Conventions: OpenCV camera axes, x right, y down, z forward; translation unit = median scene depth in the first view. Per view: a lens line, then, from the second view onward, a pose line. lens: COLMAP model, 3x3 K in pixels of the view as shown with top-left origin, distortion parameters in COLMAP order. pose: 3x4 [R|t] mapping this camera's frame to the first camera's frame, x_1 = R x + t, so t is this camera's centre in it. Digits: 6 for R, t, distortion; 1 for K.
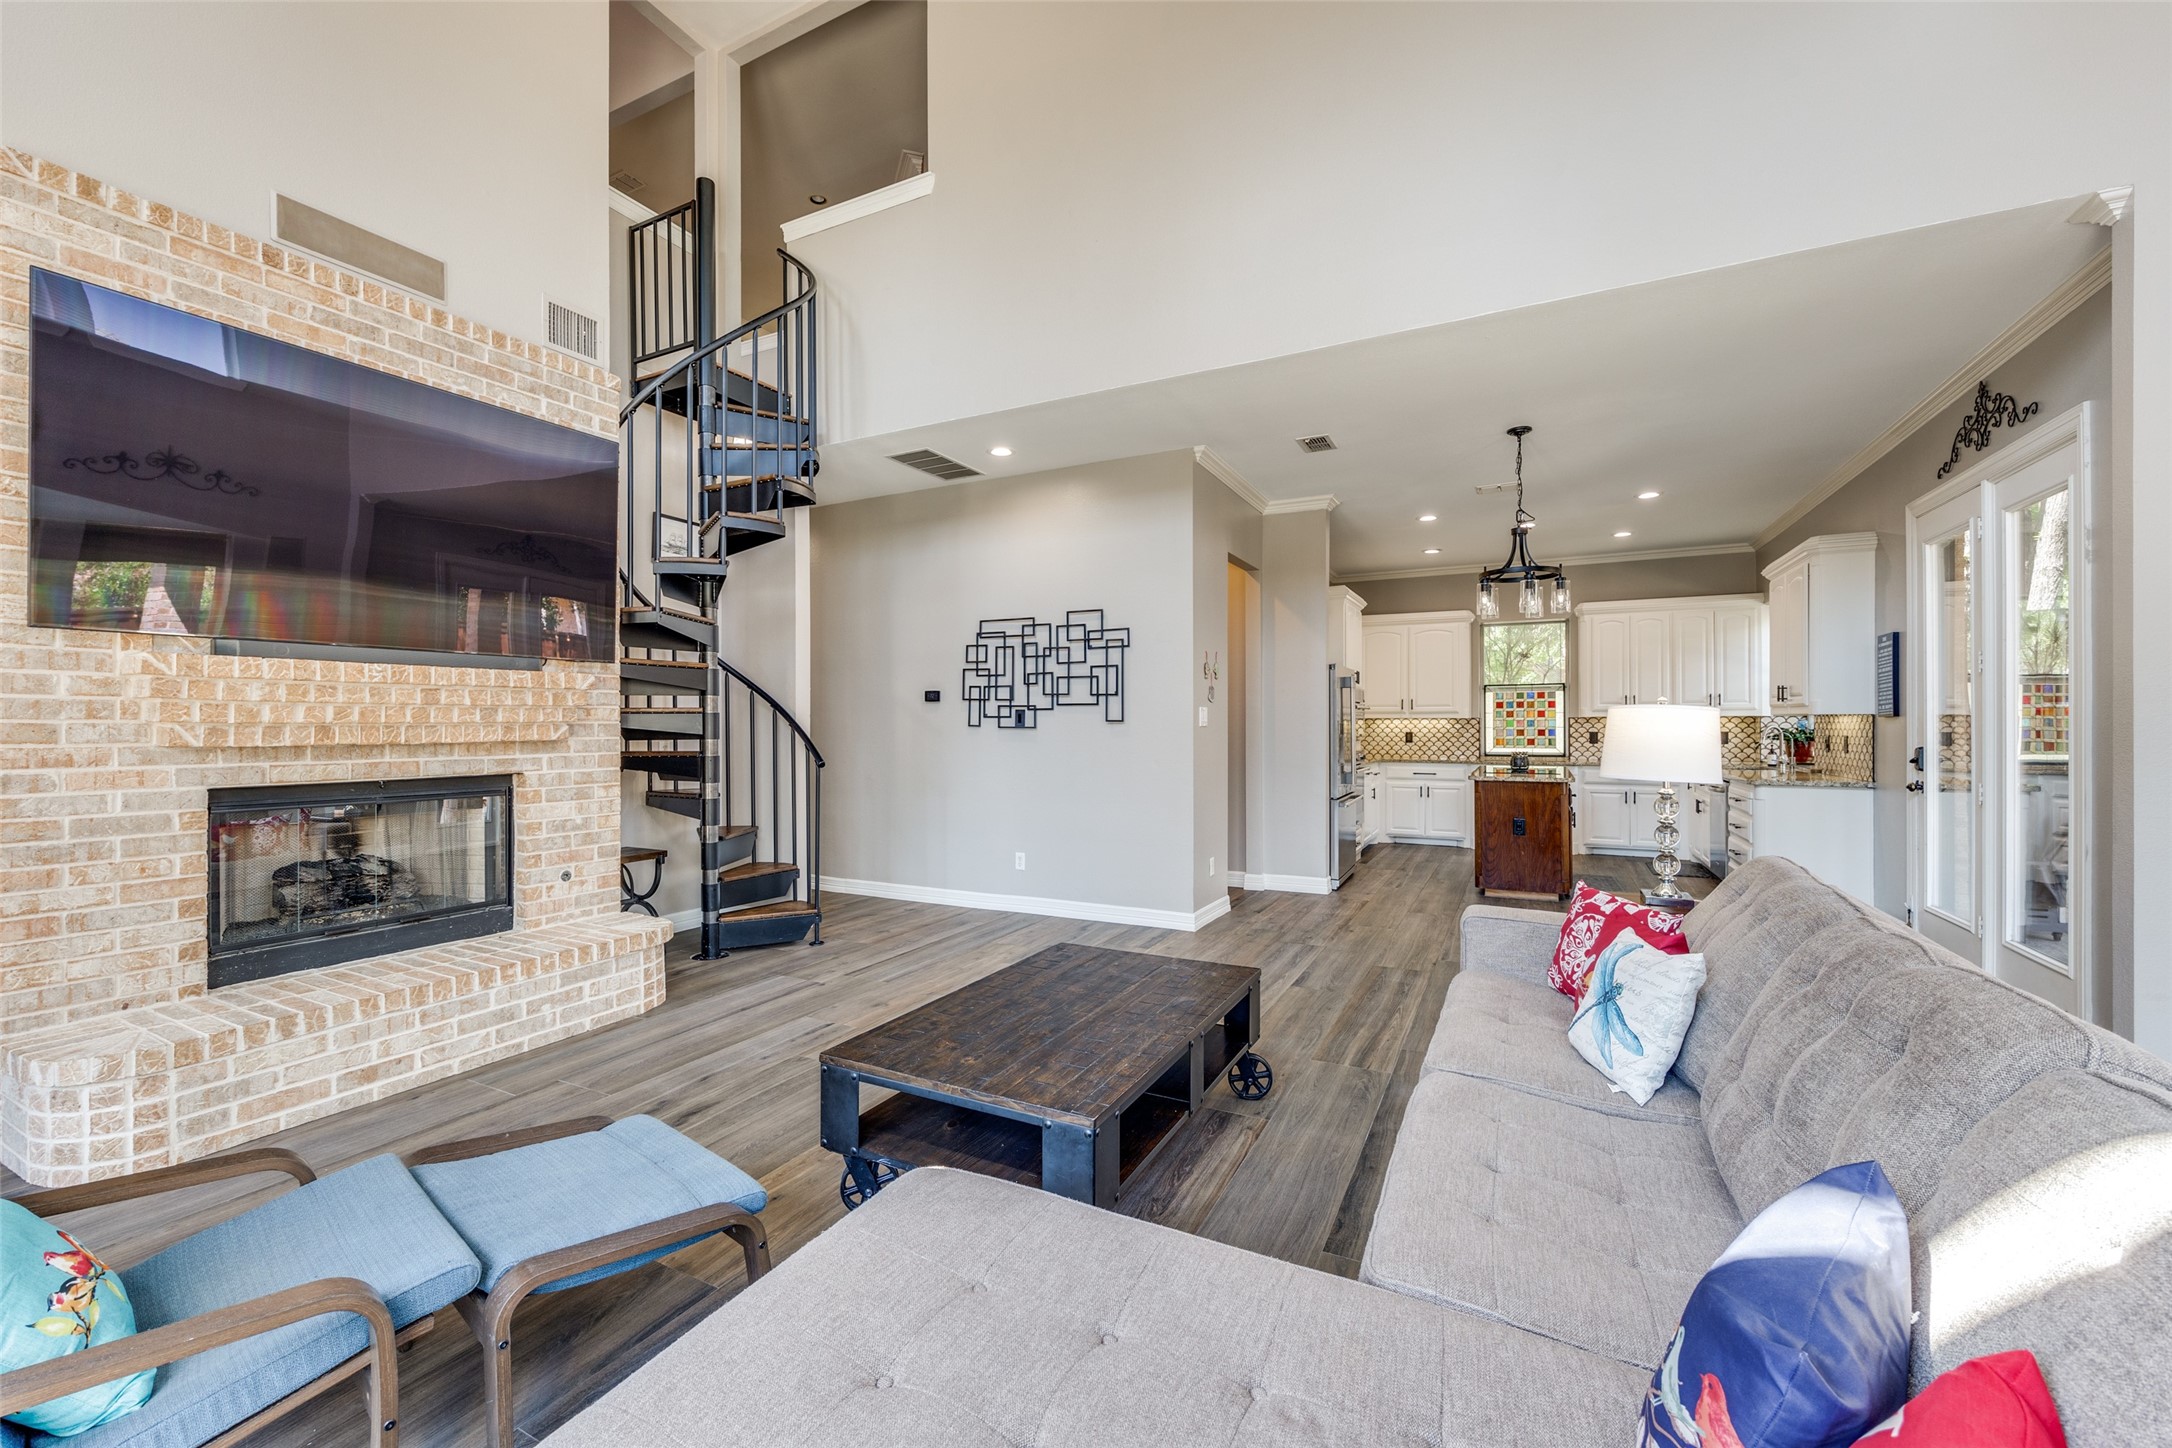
lens RADIAL K [[881.8, 0, 1078.7], [0, 881.8, 729.6], [0, 0, 1]] dist [-0.001096, 0.000601]
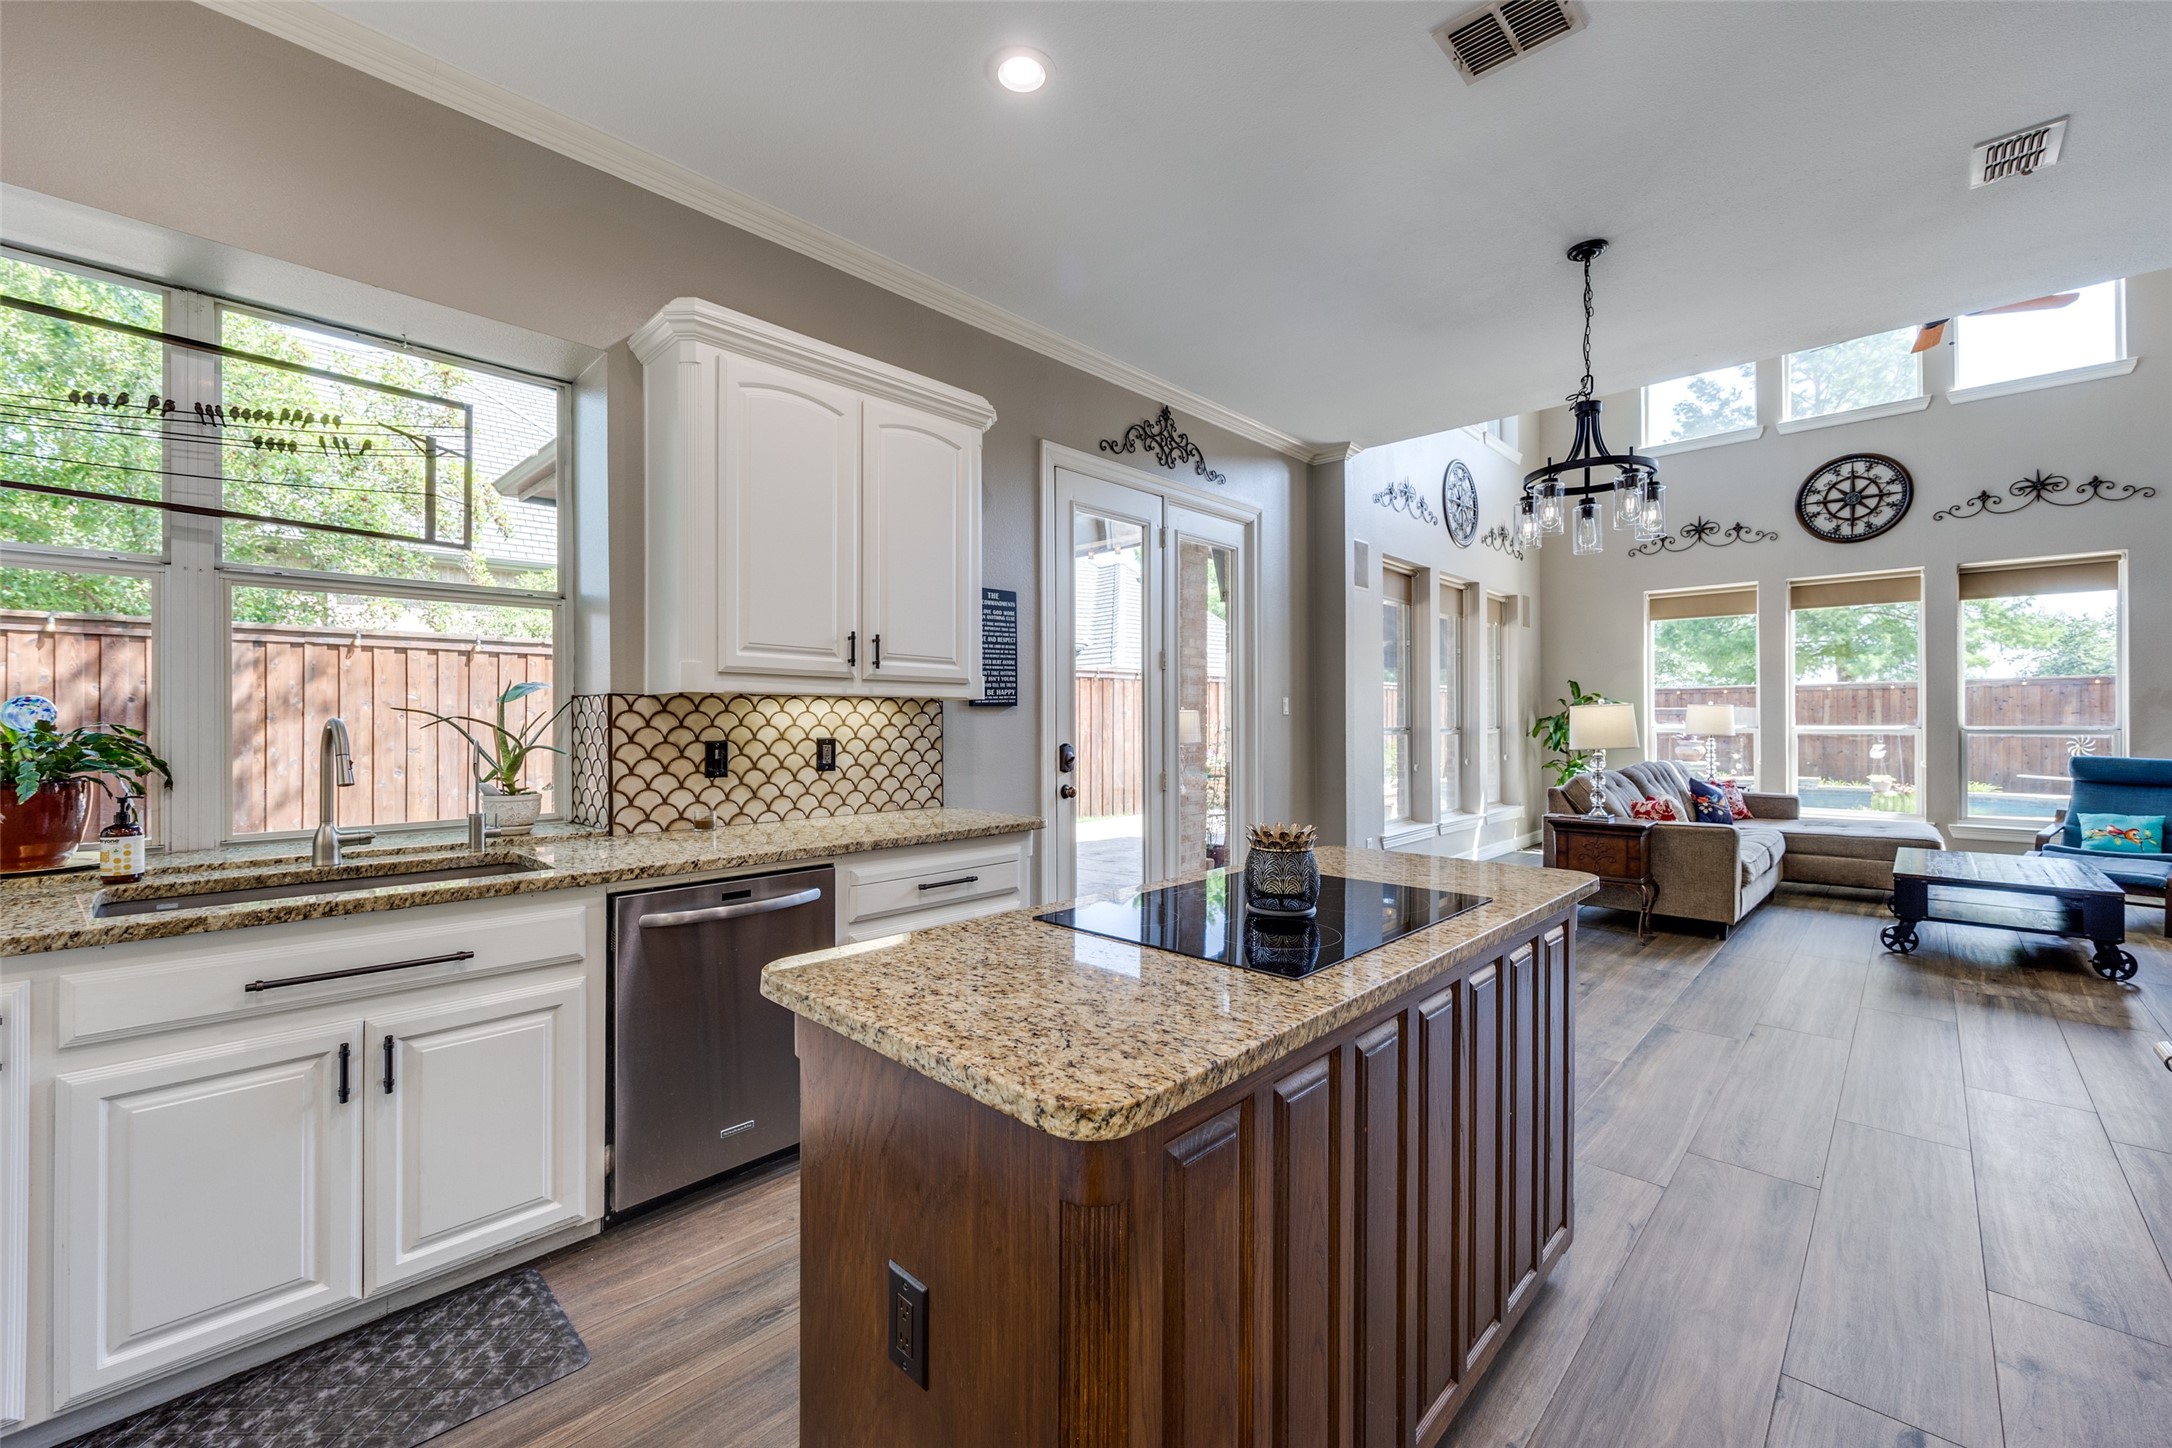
lens RADIAL K [[881.8, 0, 1077.3], [0, 881.8, 718.1], [0, 0, 1]] dist [-0.001096, 0.000601]
pose [[-0.957253, 0.006985, 0.289167, 0.633503], [0.007258, 0.999974, -0.000127, -0.004191], [-0.289161, 0.001977, -0.957279, 1.622798]]
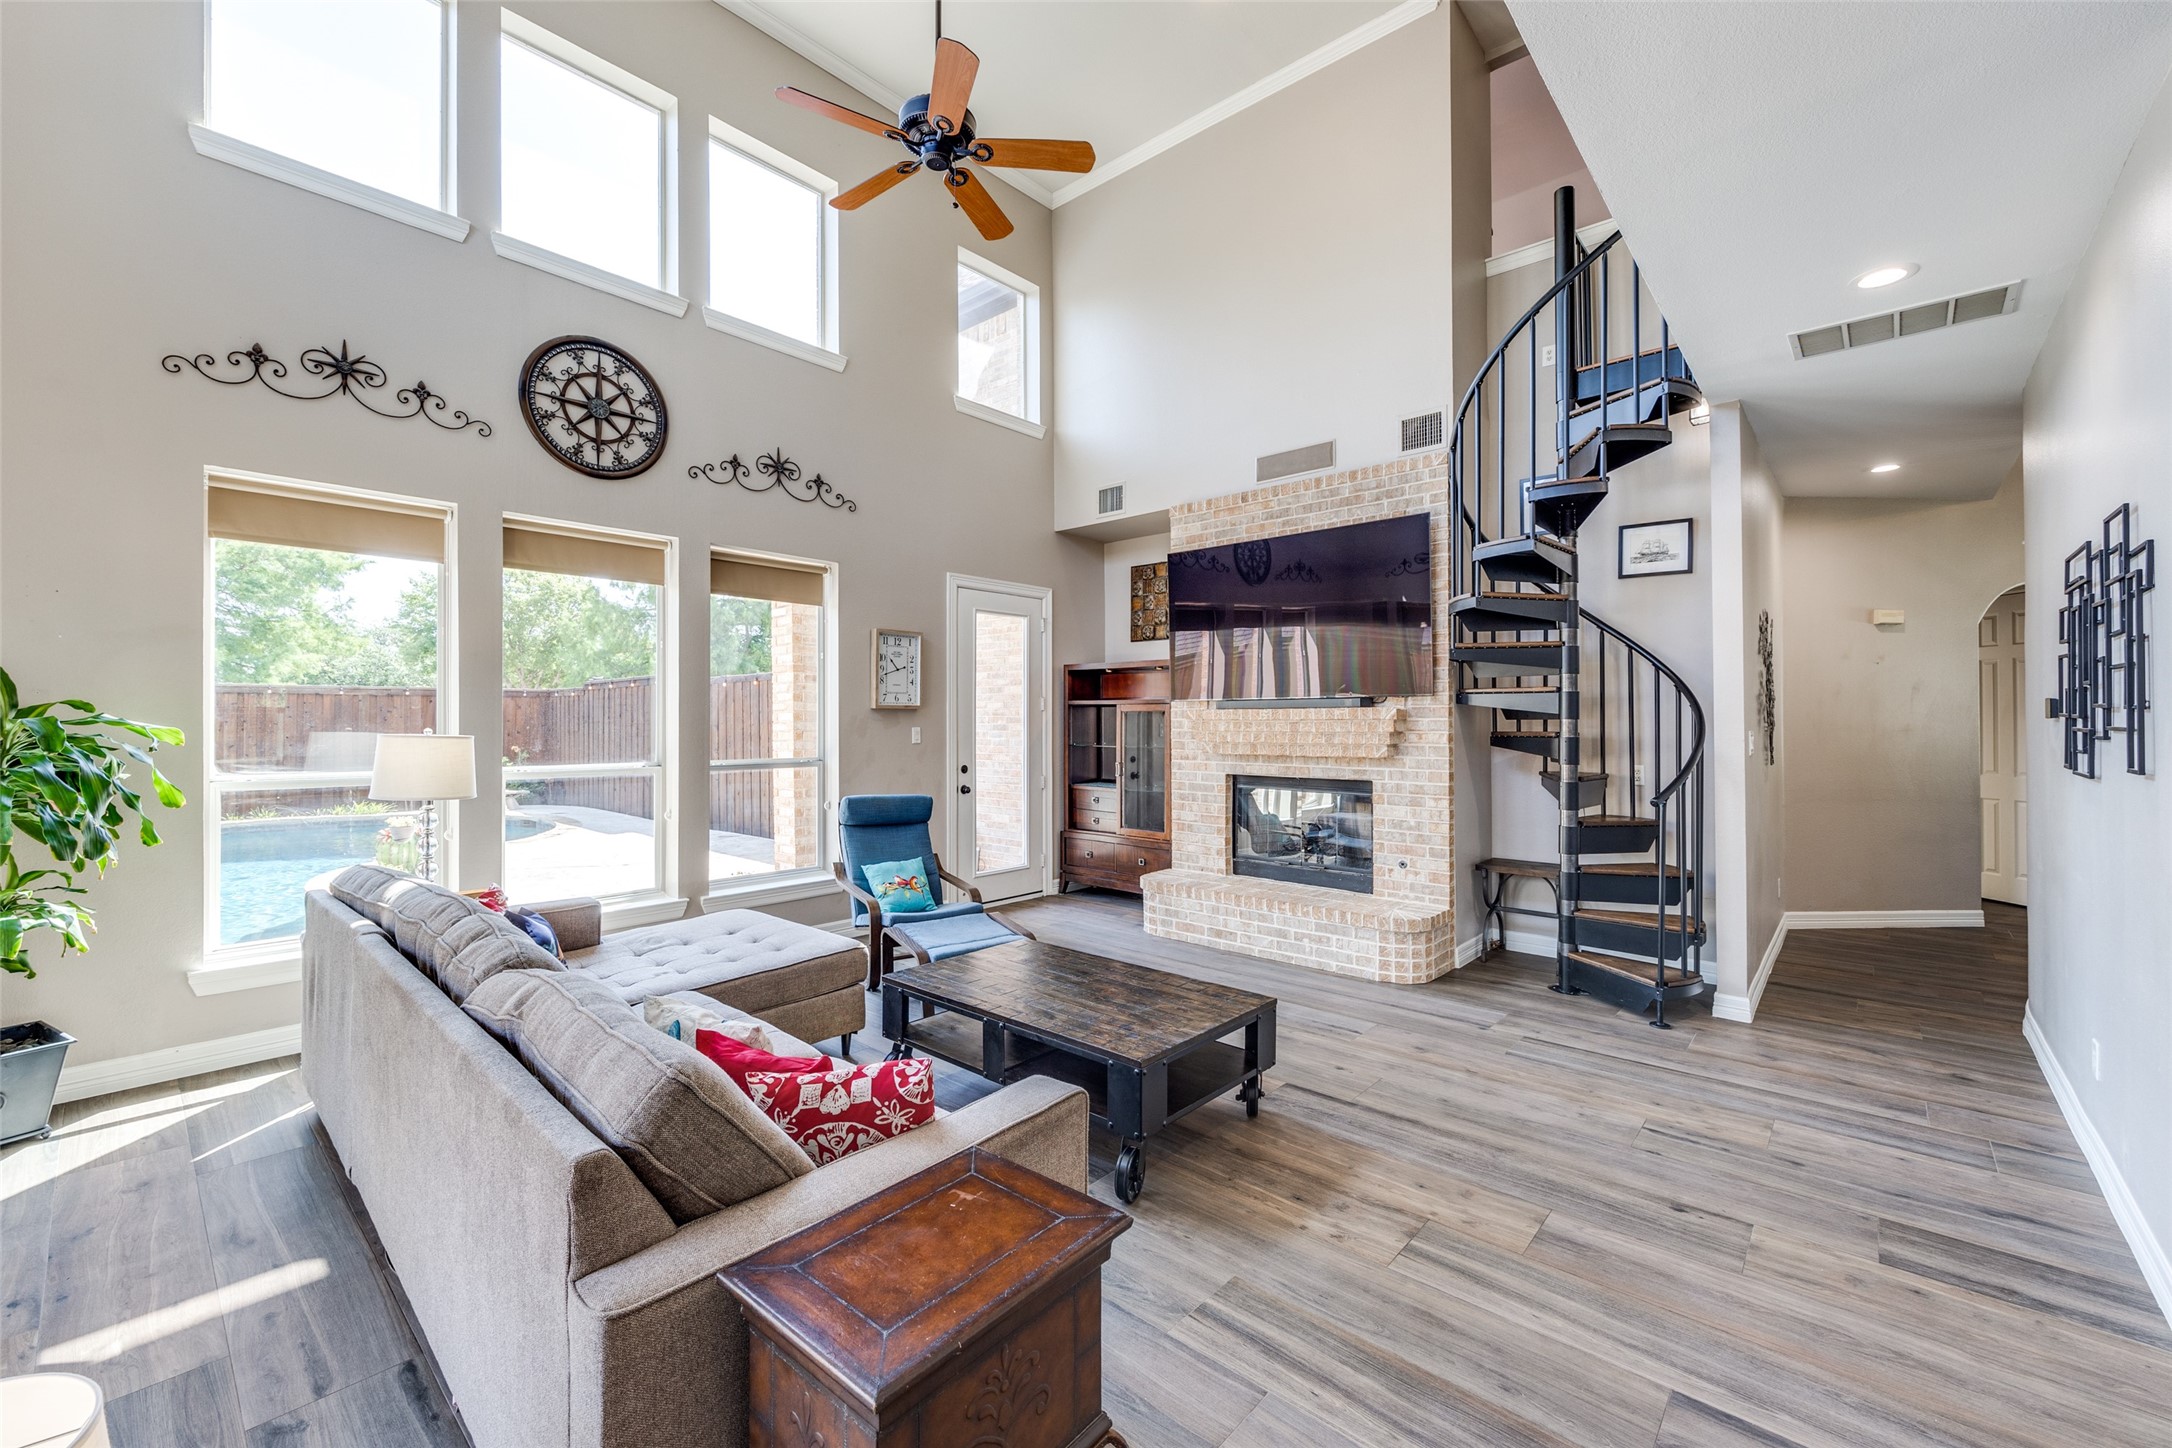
lens RADIAL K [[881.8, 0, 1067.3], [0, 881.8, 723.4], [0, 0, 1]] dist [-0.001096, 0.000601]
pose [[-0.271833, 0.001476, -0.962343, 0.589752], [-0.006269, 0.999975, 0.003305, -0.030295], [0.962324, 0.006931, -0.271817, 0.659365]]
